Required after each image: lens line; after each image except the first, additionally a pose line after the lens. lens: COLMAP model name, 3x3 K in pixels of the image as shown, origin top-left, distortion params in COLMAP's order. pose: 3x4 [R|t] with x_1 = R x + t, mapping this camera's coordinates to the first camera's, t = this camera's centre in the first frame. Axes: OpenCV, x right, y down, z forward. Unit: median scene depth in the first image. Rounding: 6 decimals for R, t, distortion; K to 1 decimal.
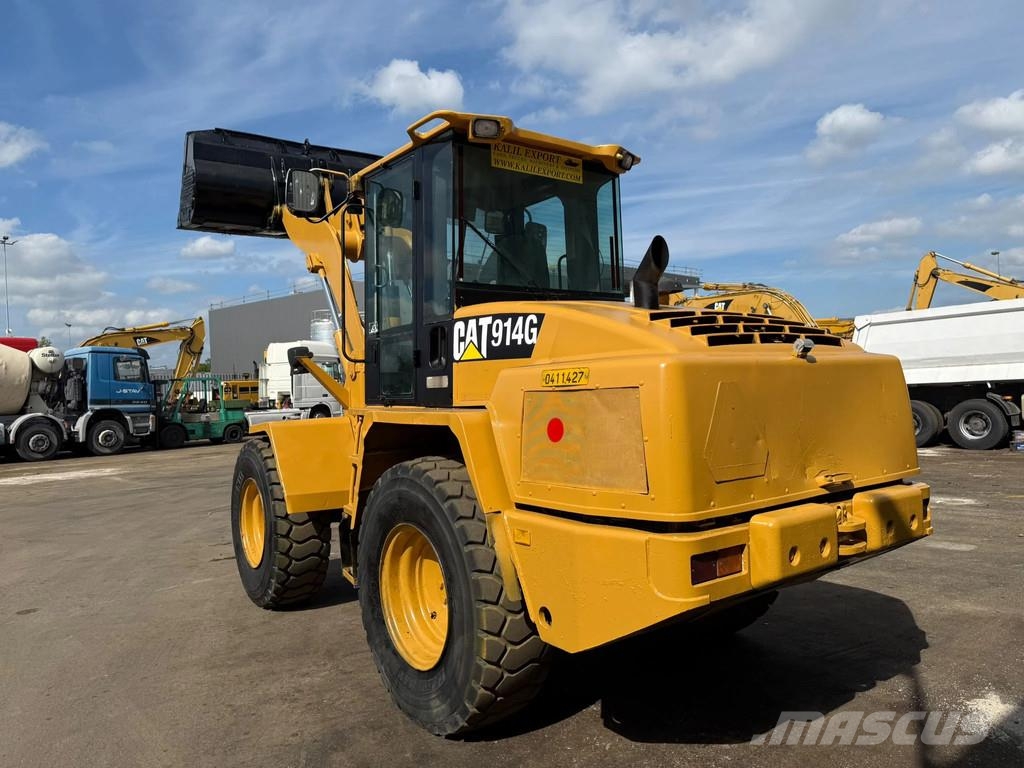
lens RADIAL K [[726.6, 0, 508.5], [0, 726.6, 367.4], [0, 0, 1]] dist [0.005730, -0.001262]
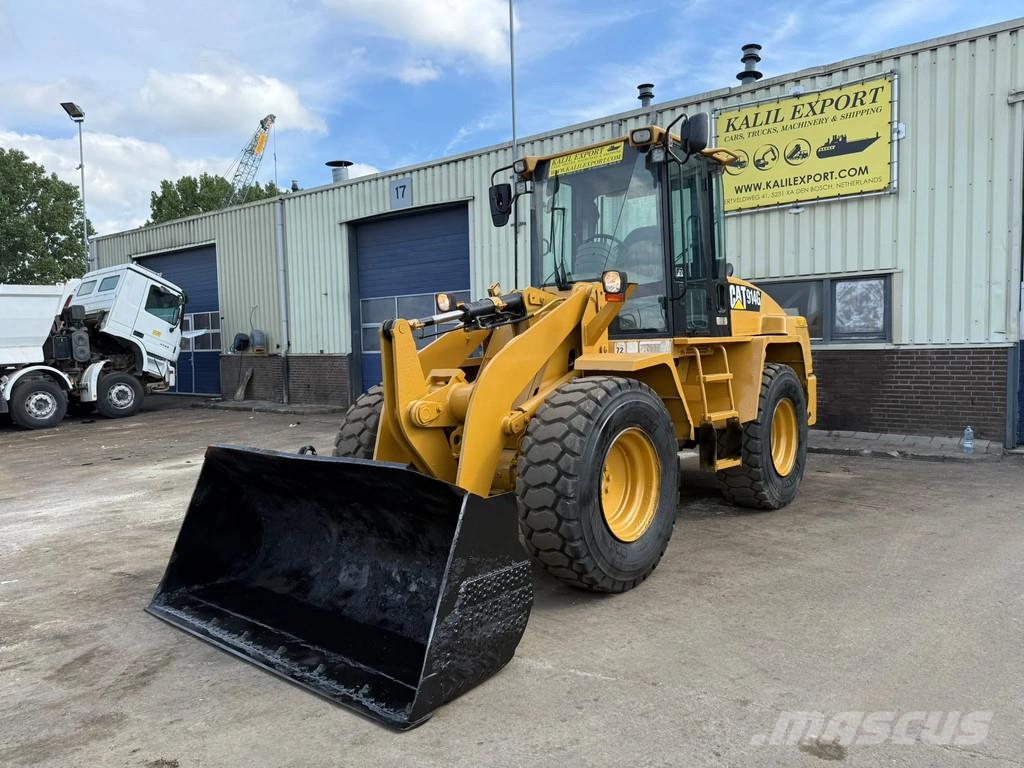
lens RADIAL K [[719.5, 0, 507.2], [0, 719.5, 392.0], [0, 0, 1]] dist [-0.005896, -0.003207]
pose [[-0.251923, -0.023761, 0.967455, -1.494848], [0.013230, 0.999521, 0.027994, 0.124889], [-0.967657, 0.019852, -0.251488, 1.861779]]
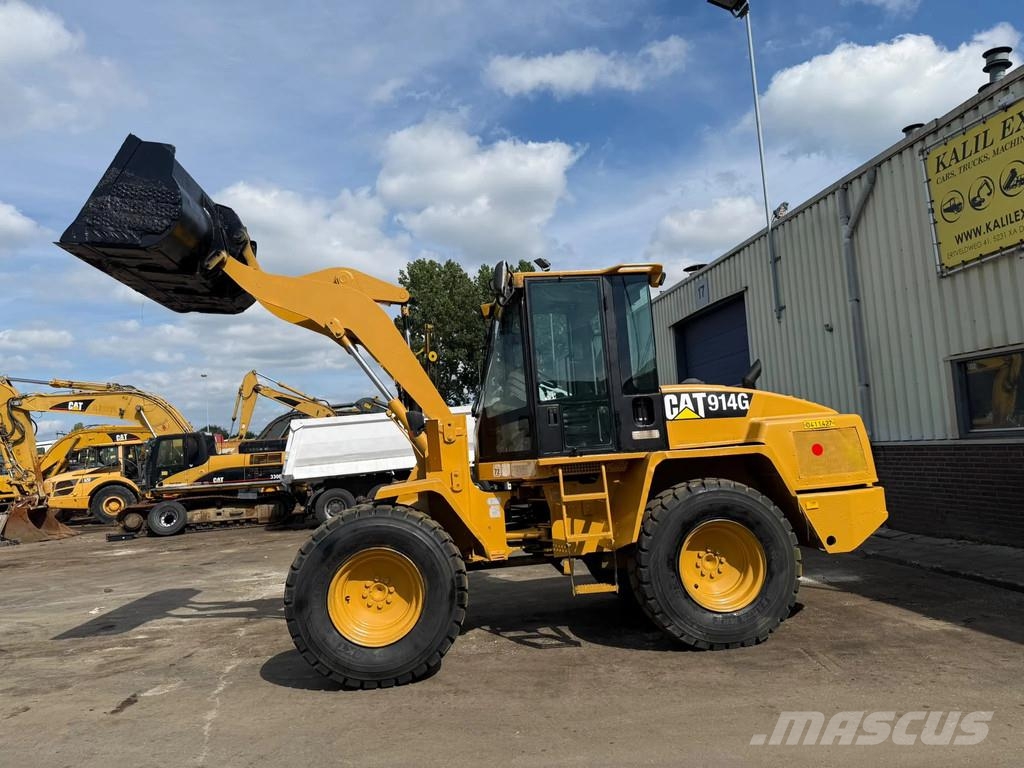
lens RADIAL K [[724.3, 0, 510.9], [0, 724.3, 385.6], [0, 0, 1]] dist [0.001217, -0.004481]
pose [[0.479545, 0.082333, 0.873646, -1.547673], [0.034894, 0.993012, -0.112735, 0.078072], [-0.876823, 0.084546, 0.473321, 0.554494]]
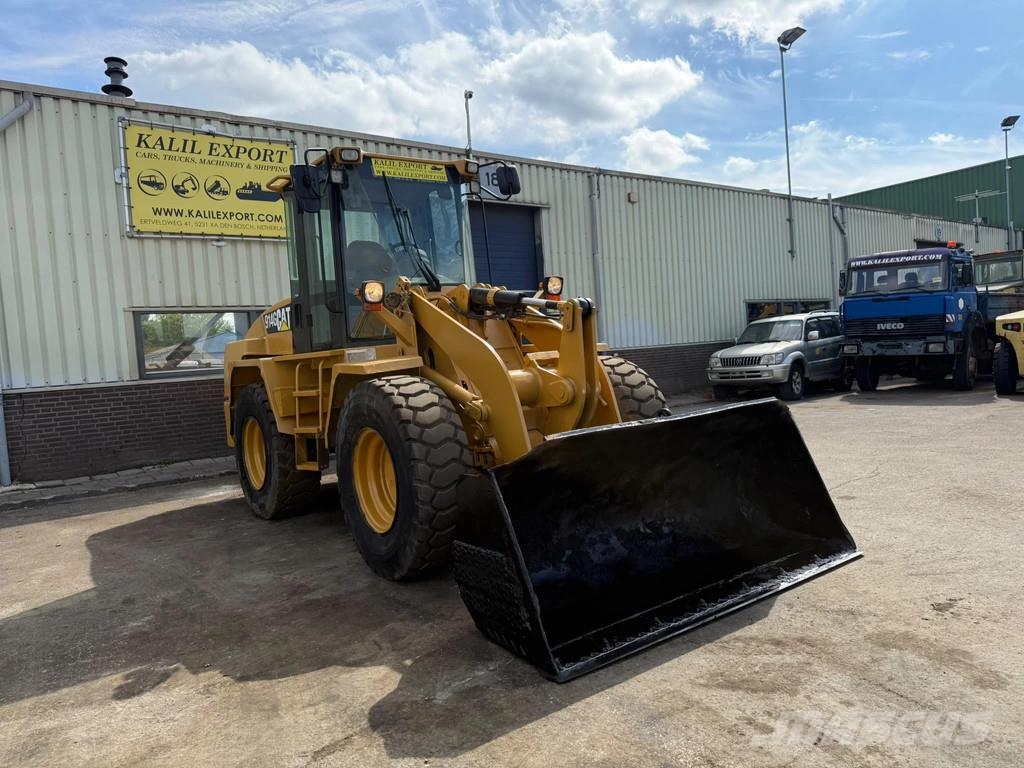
lens RADIAL K [[724.3, 0, 510.9], [0, 724.3, 385.6], [0, 0, 1]] dist [0.001217, -0.004481]
pose [[-0.994046, 0.108667, -0.007992, -0.277386], [0.108472, 0.993861, 0.021770, 0.141374], [0.010309, 0.020773, -0.999731, 2.872392]]
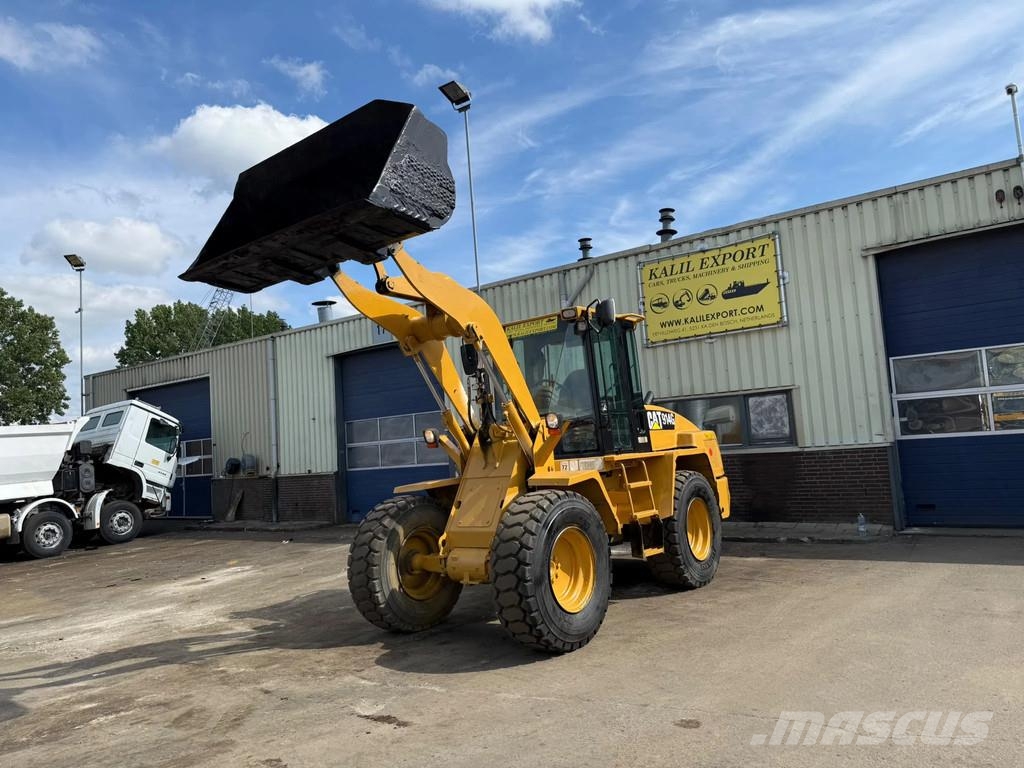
lens RADIAL K [[711.7, 0, 510.5], [0, 711.7, 390.9], [0, 0, 1]] dist [0.085257, -0.125137]
pose [[-0.291425, 0.129649, 0.947767, -1.932701], [0.059907, 0.991302, -0.117184, 0.095509], [-0.954716, 0.022627, -0.296657, 1.971443]]
